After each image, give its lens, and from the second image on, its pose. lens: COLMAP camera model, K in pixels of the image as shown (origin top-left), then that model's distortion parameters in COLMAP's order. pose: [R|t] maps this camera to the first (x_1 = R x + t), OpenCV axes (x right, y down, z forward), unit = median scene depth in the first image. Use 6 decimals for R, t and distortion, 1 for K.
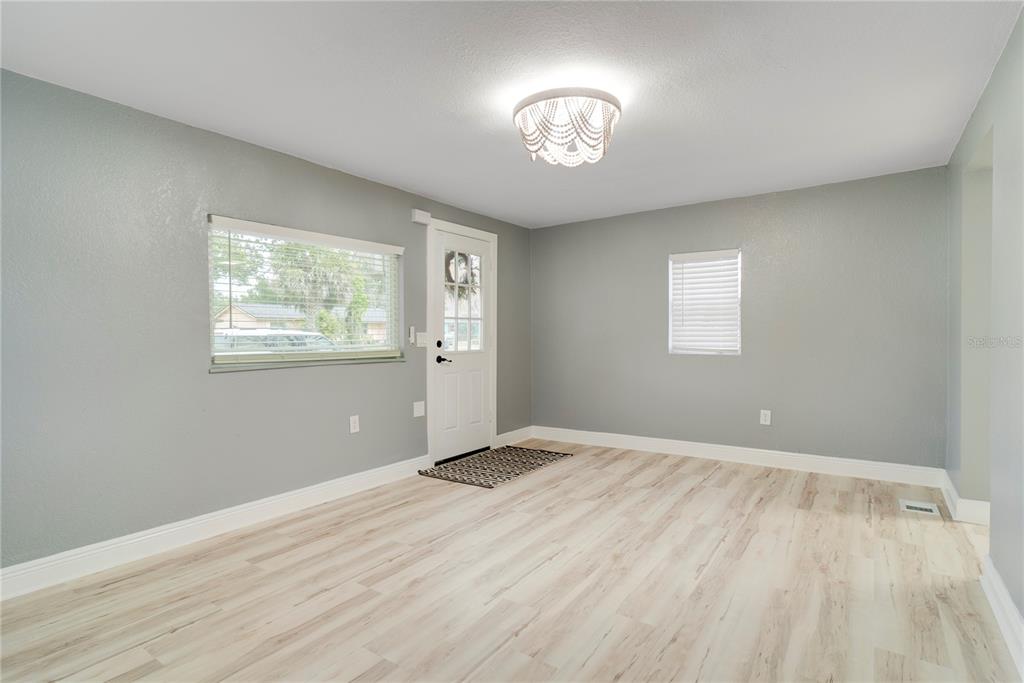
lens RADIAL K [[530.7, 0, 492.5], [0, 530.7, 334.0], [0, 0, 1]] dist [-0.000493, -0.000310]
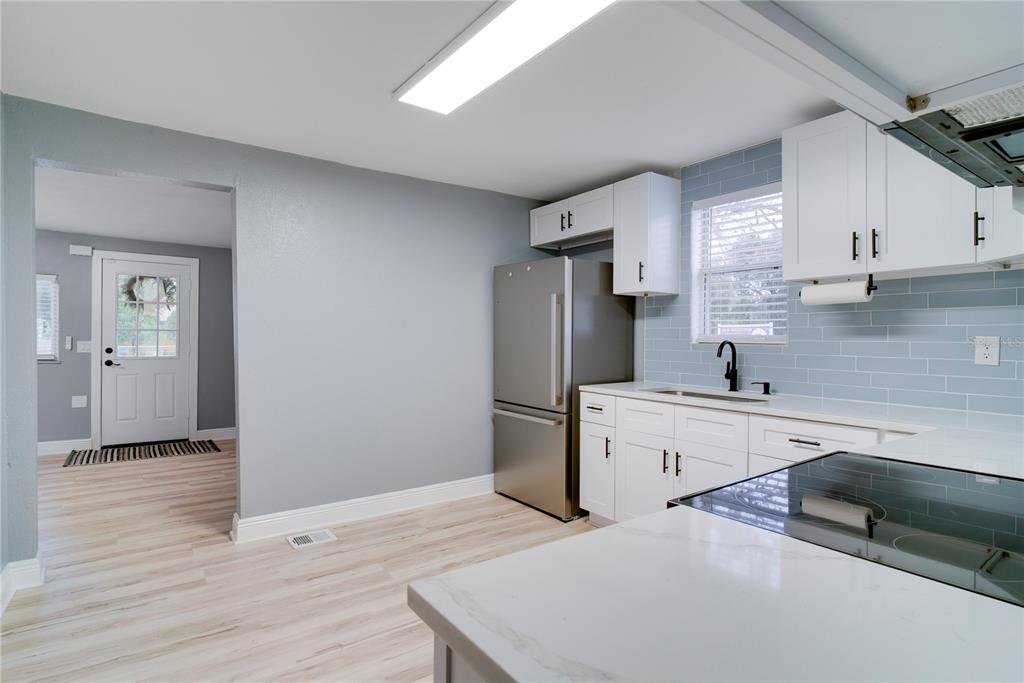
lens RADIAL K [[530.7, 0, 492.5], [0, 530.7, 334.0], [0, 0, 1]] dist [-0.000493, -0.000310]
pose [[0.936366, 0.008942, -0.350911, 1.210378], [-0.016284, 0.999706, -0.017978, -0.012828], [0.350647, 0.022548, 0.936236, 0.156237]]
